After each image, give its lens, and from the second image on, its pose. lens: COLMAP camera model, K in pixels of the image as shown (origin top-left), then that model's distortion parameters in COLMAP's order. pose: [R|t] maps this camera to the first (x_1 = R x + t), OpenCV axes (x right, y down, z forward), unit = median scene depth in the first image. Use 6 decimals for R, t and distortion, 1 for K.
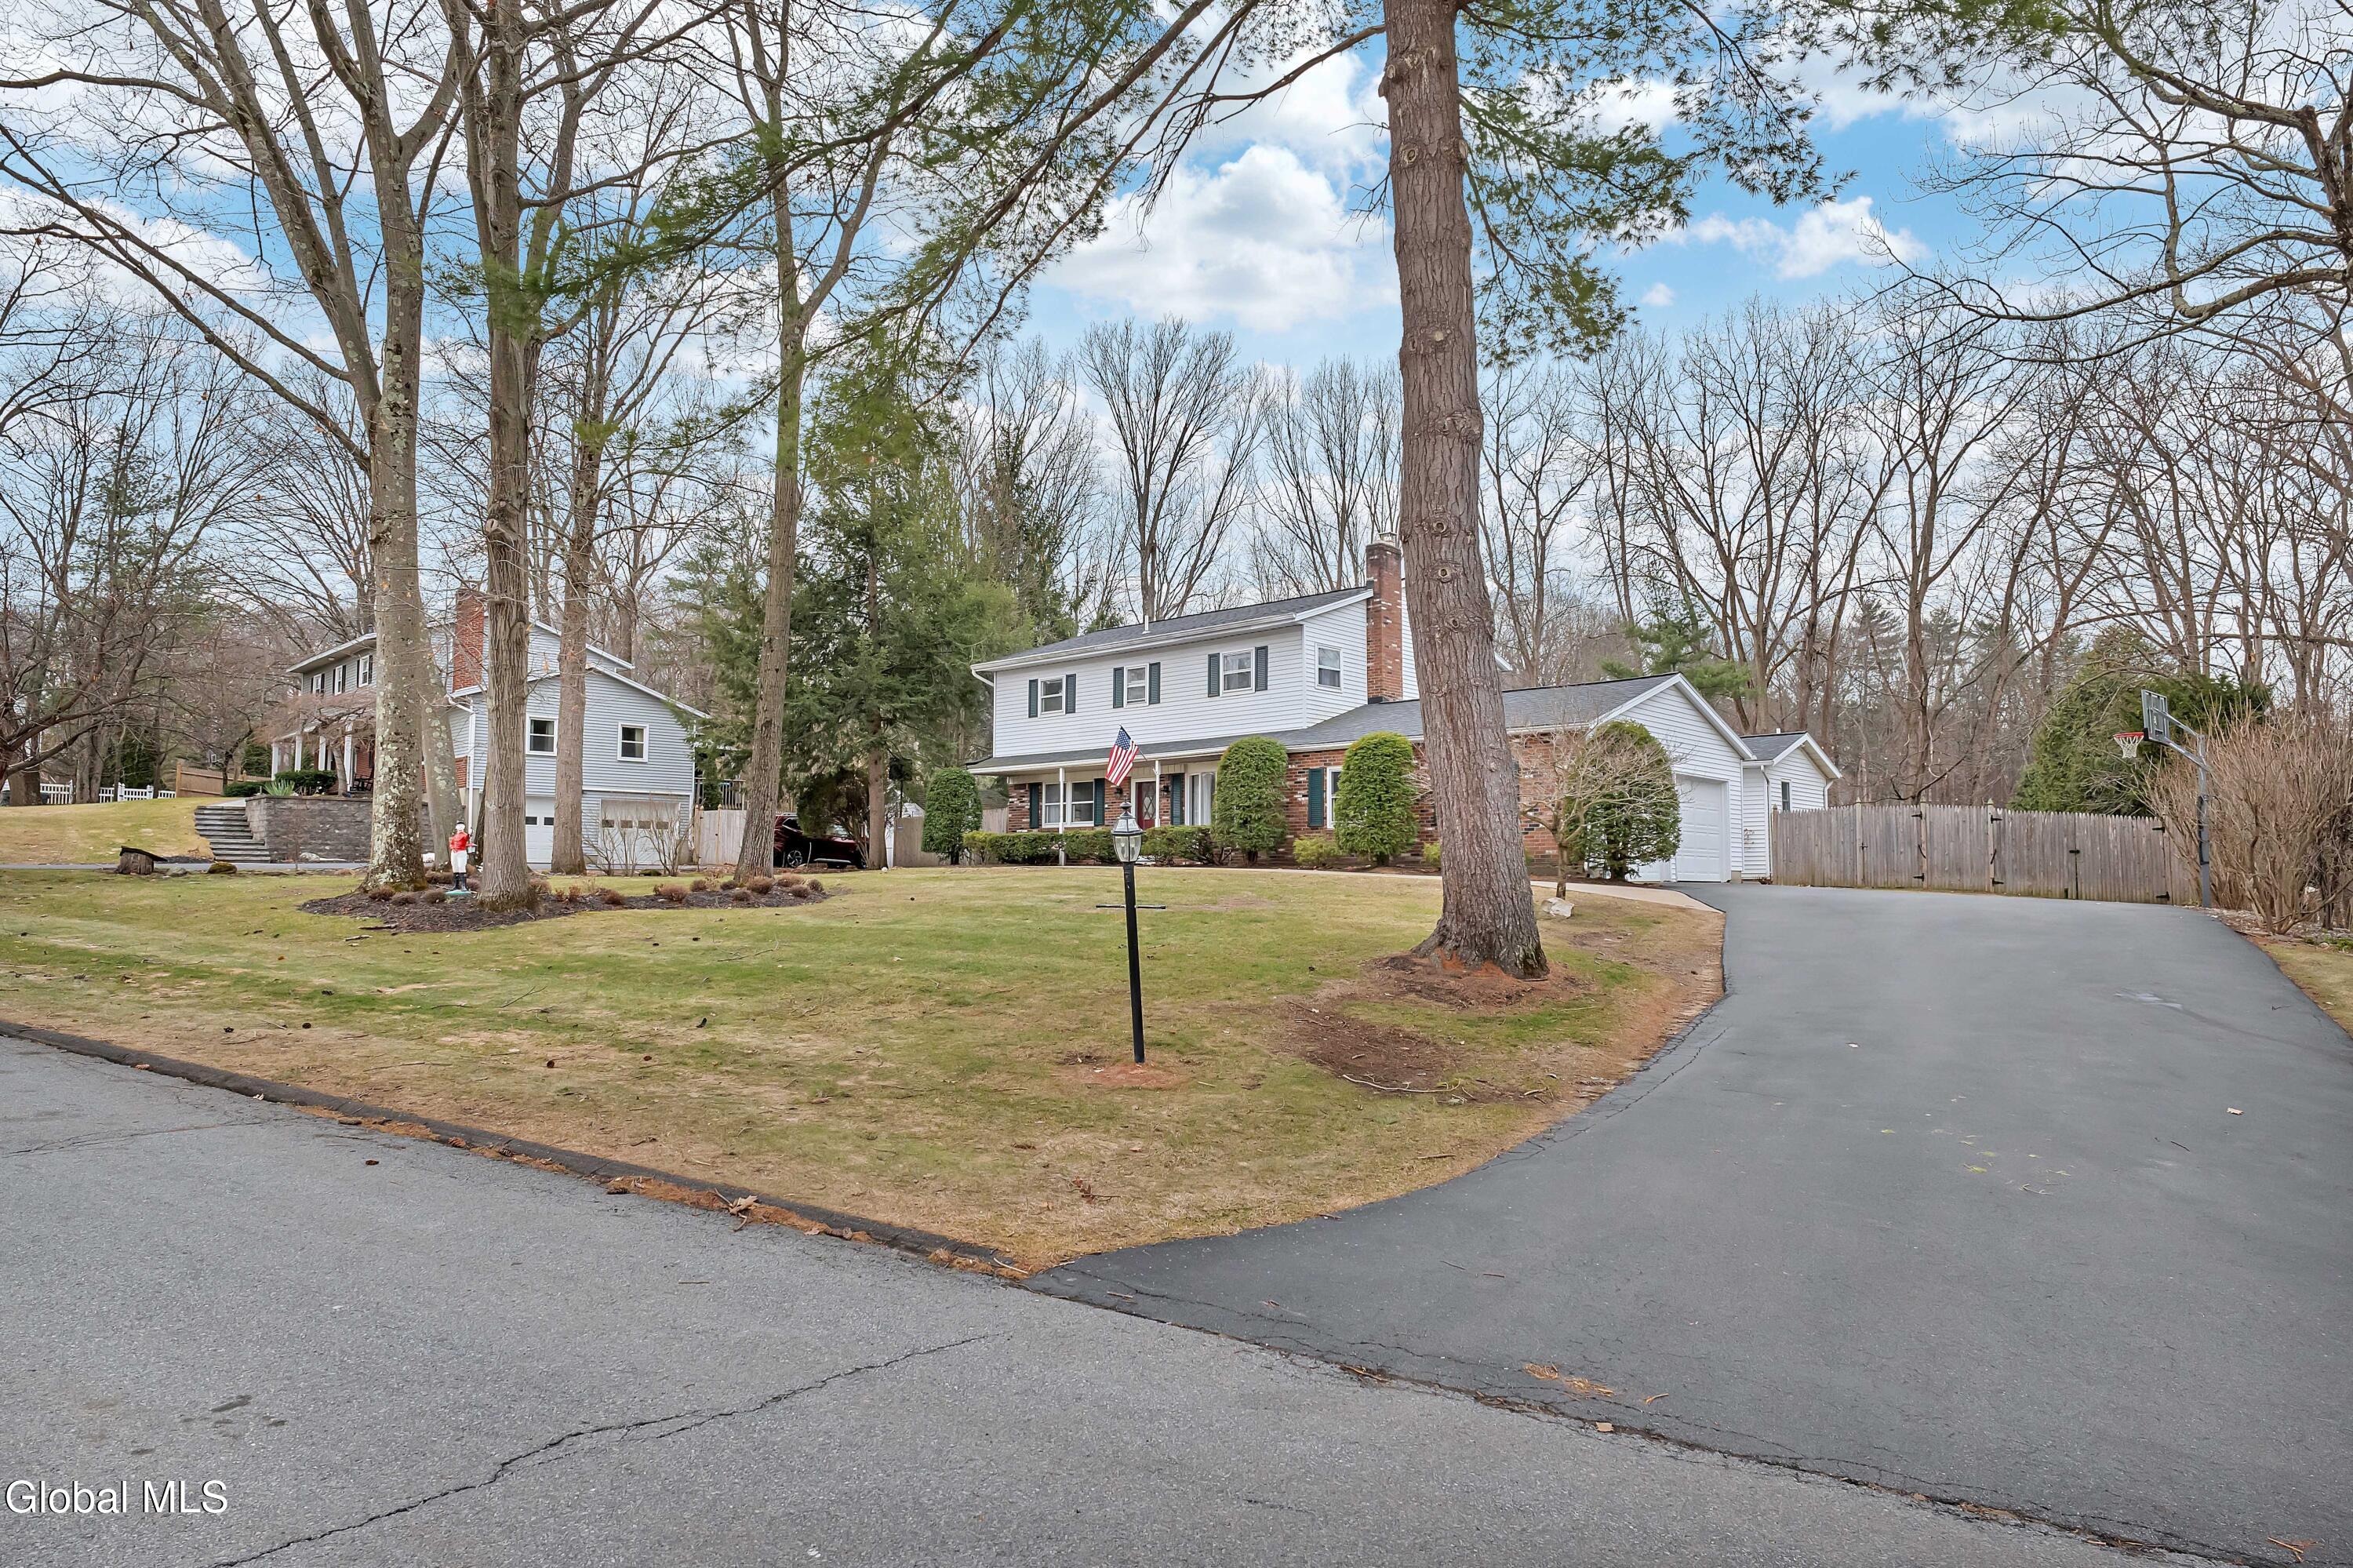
lens RADIAL K [[1407.9, 0, 1180.0], [0, 1407.9, 784.6], [0, 0, 1]] dist [-0.016093, 0.013438]
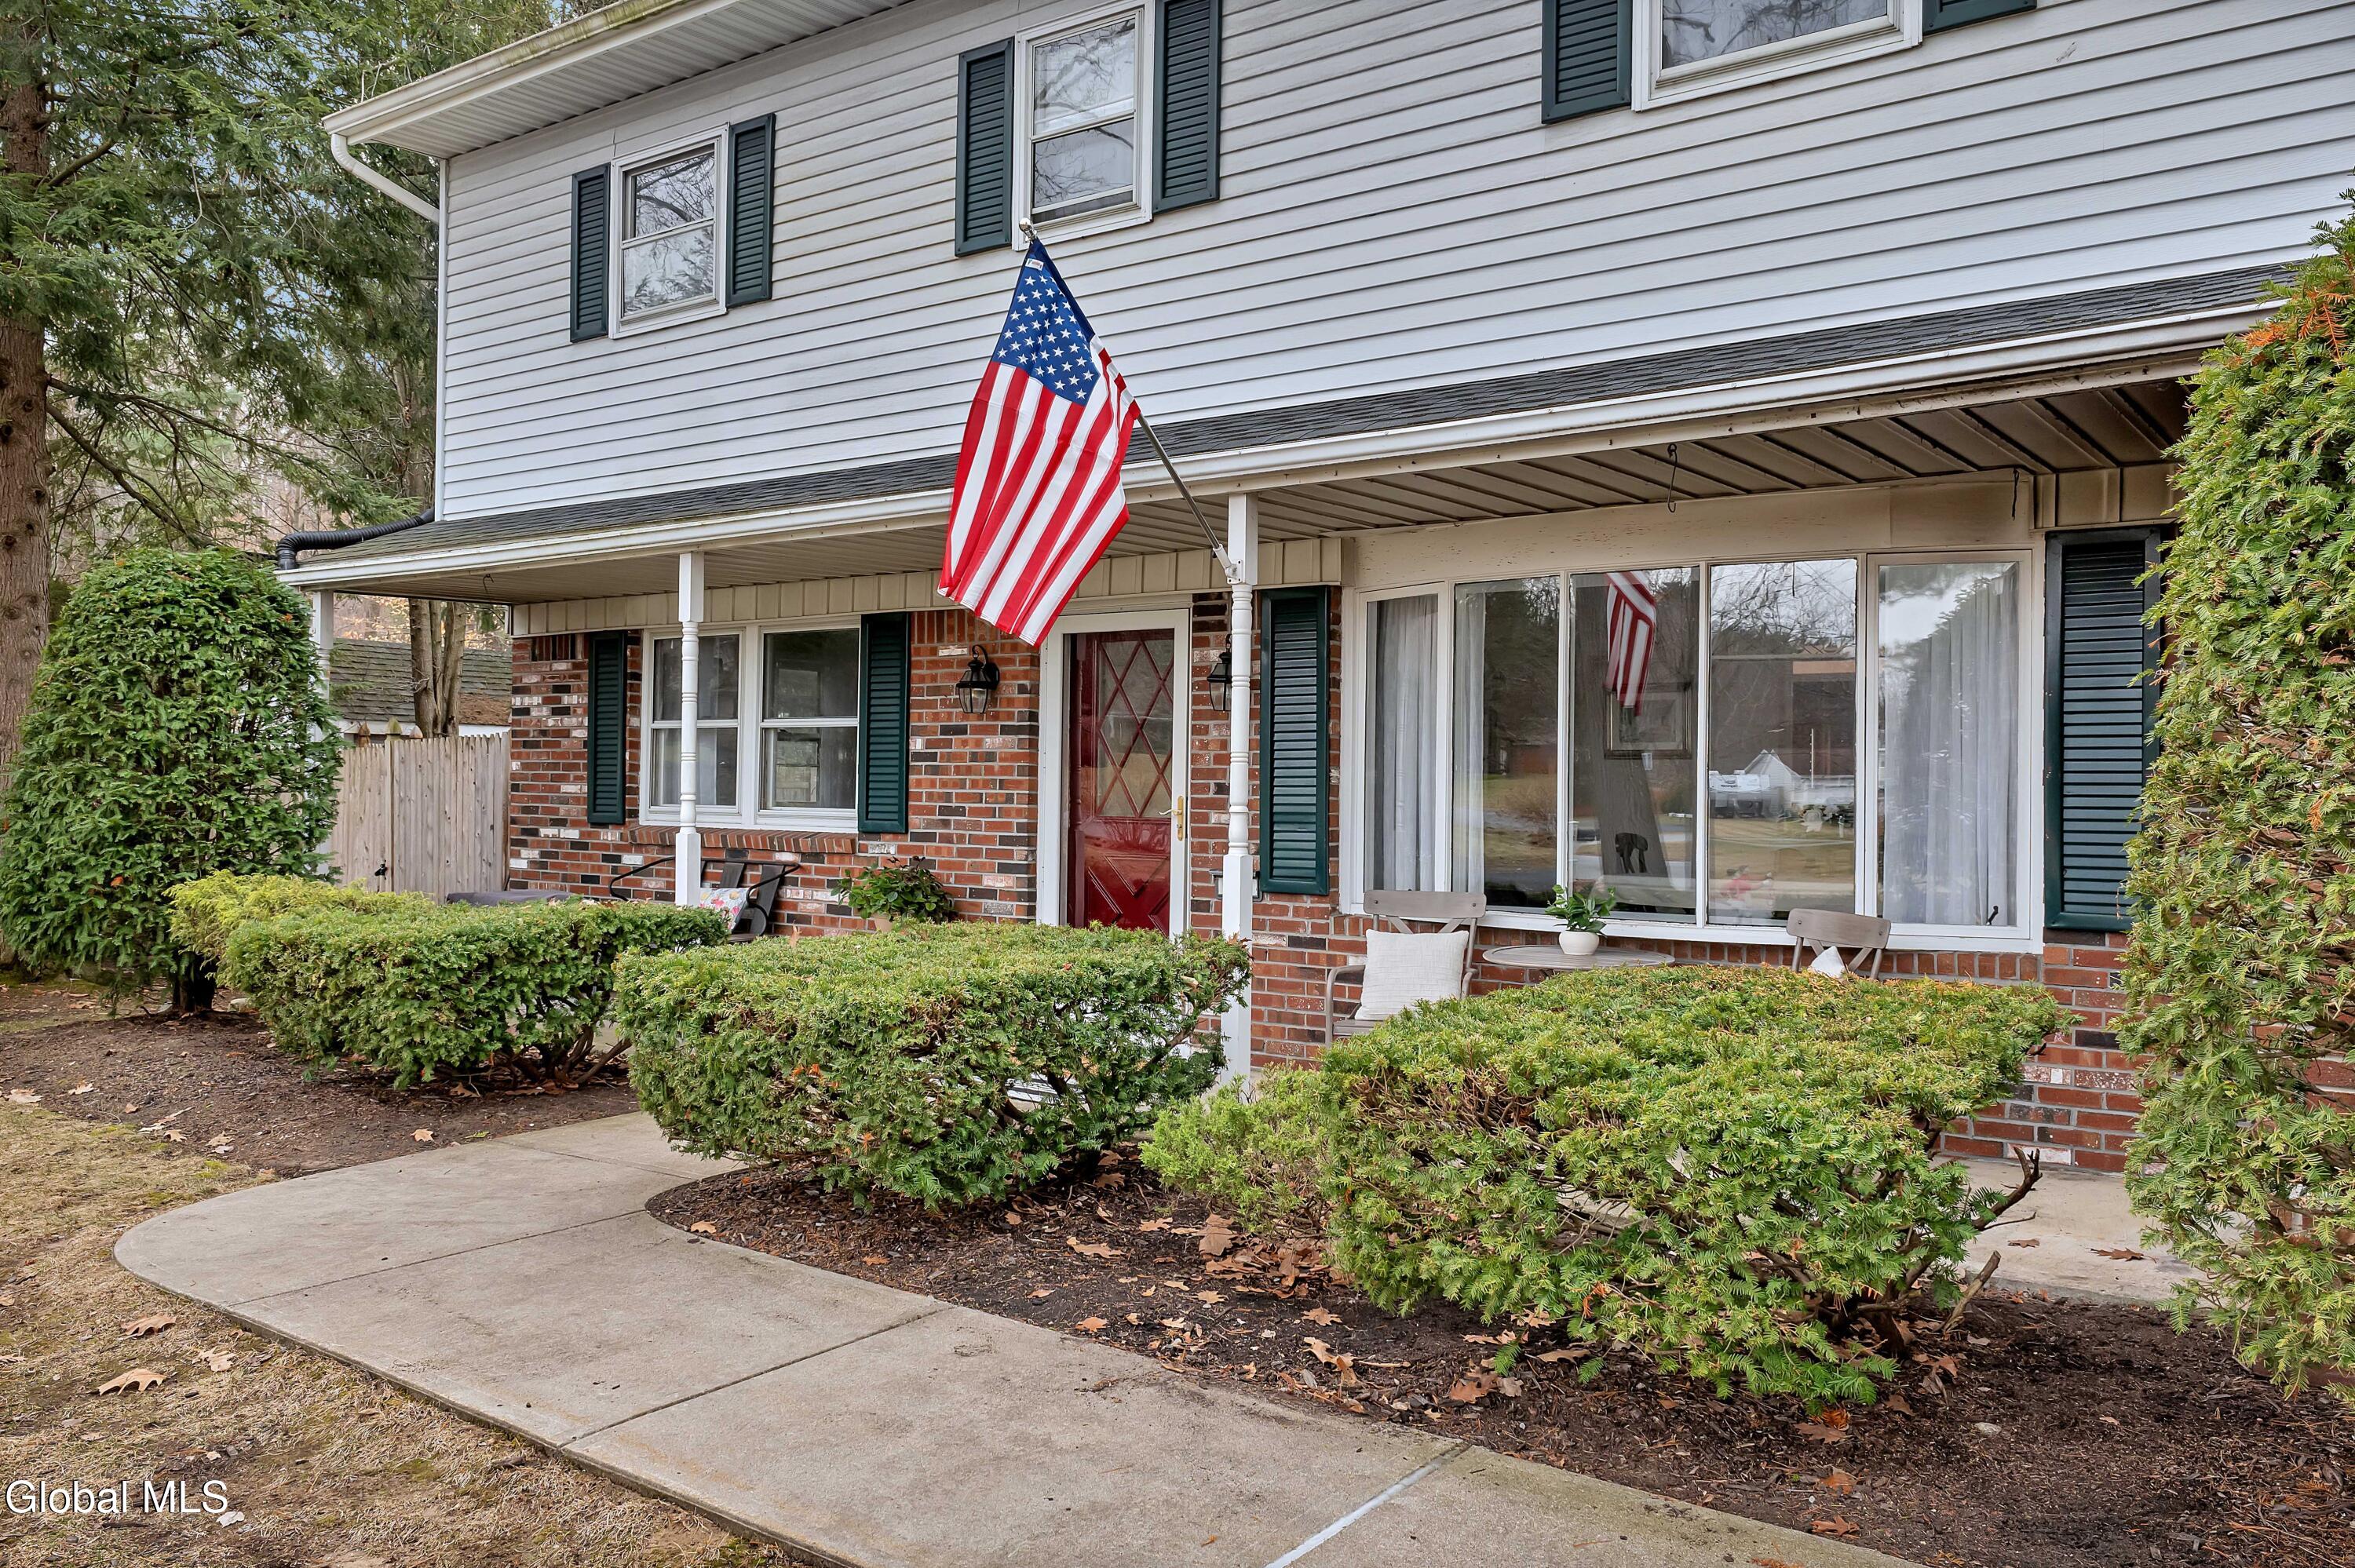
lens RADIAL K [[1814.8, 0, 1172.5], [0, 1814.8, 778.6], [0, 0, 1]] dist [-0.005731, -0.001180]
pose [[0.995118, 0.001146, 0.098684, -0.042633], [-0.008952, 0.996858, 0.078697, -0.001404], [-0.098284, -0.079196, 0.992002, 0.735534]]
